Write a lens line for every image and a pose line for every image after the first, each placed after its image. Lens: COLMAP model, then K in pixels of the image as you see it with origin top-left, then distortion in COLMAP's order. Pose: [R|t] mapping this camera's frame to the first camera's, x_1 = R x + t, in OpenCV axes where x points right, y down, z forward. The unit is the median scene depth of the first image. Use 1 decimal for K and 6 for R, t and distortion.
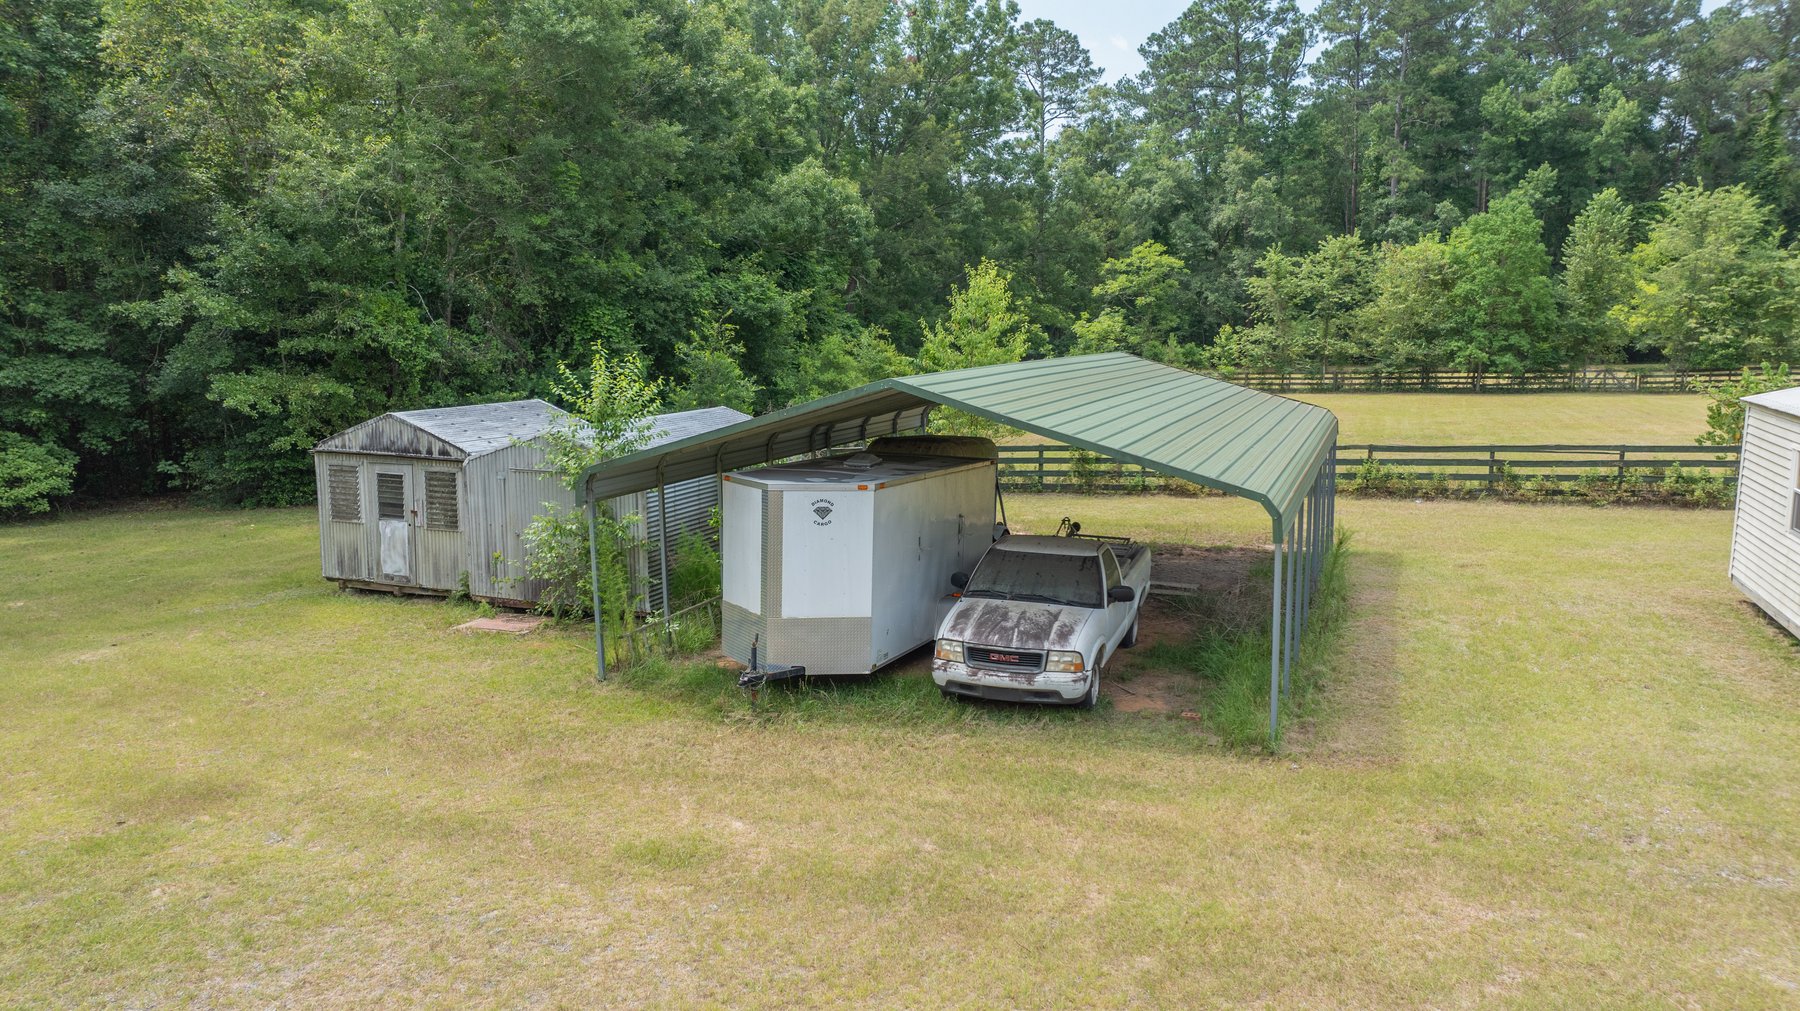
lens RADIAL K [[1281.2, 0, 902.5], [0, 1281.2, 502.0], [0, 0, 1]] dist [-0.037636, 0.034319]
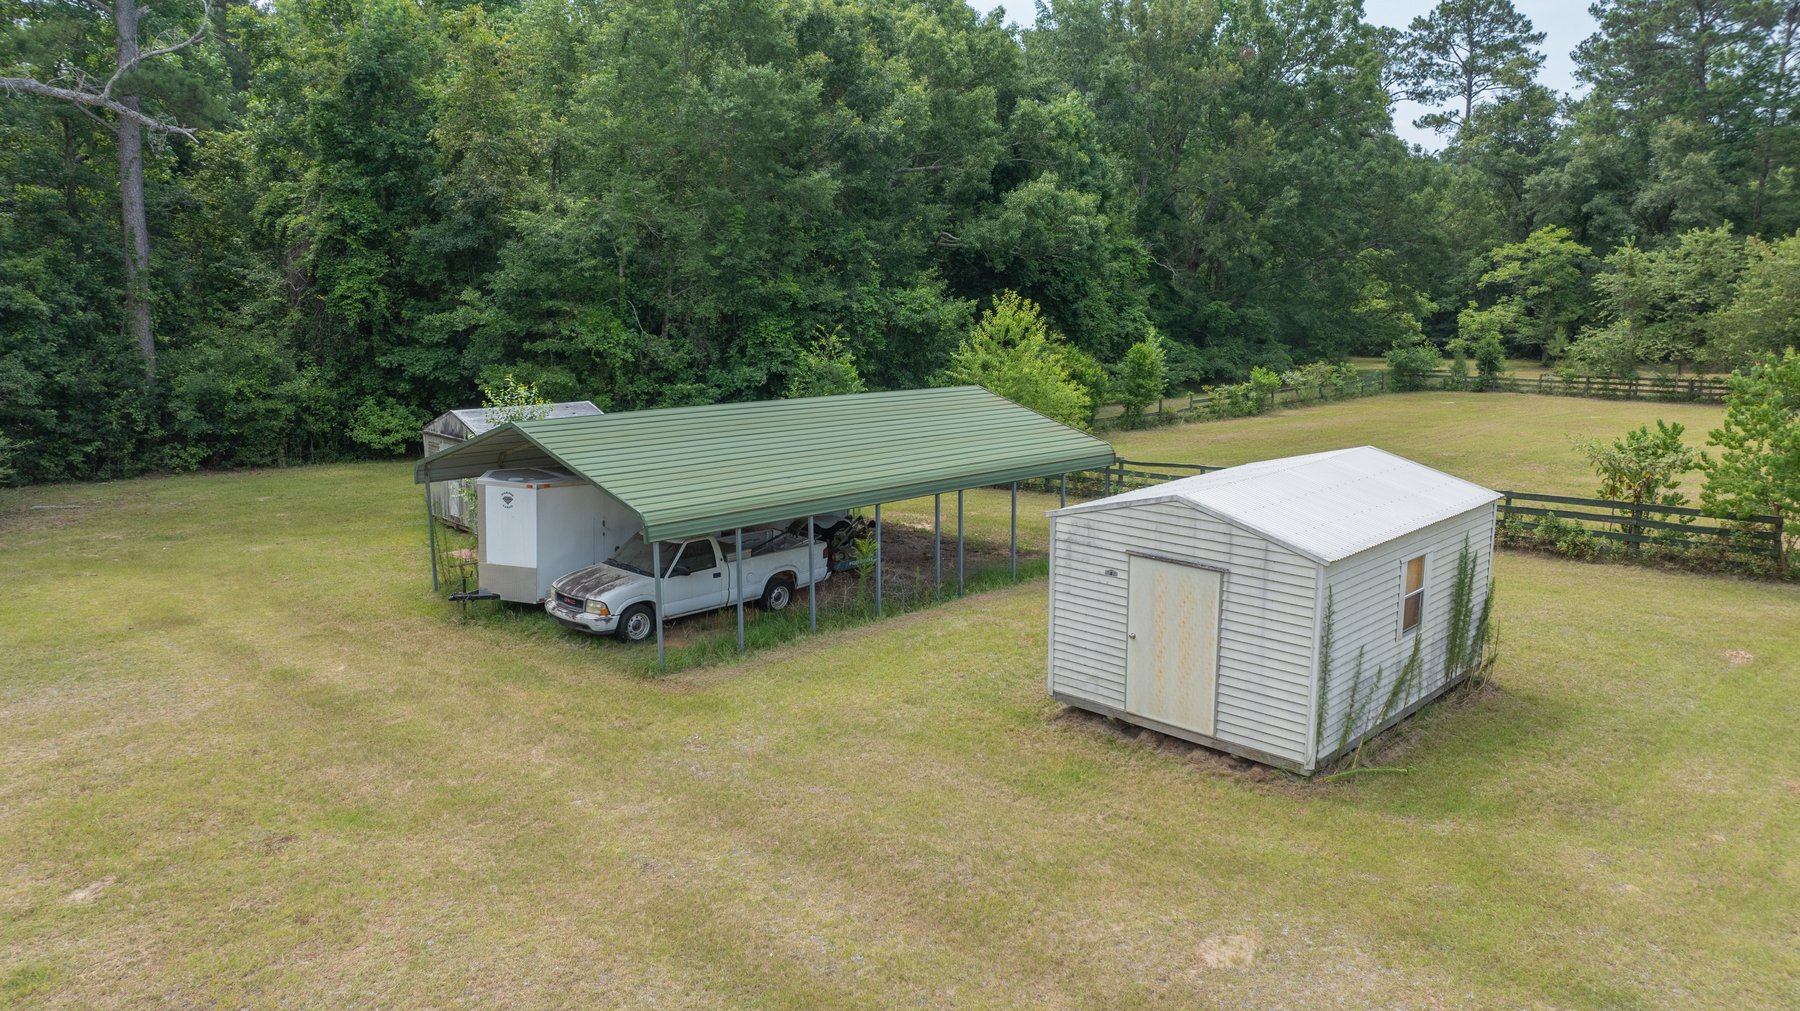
lens RADIAL K [[1281.2, 0, 896.5], [0, 1281.2, 505.6], [0, 0, 1]] dist [-0.037636, 0.034319]
pose [[0.911037, 0.080963, -0.404298, 0.385190], [-0.067333, 0.996583, 0.047844, -0.035473], [0.406790, -0.016365, 0.913375, -0.099452]]
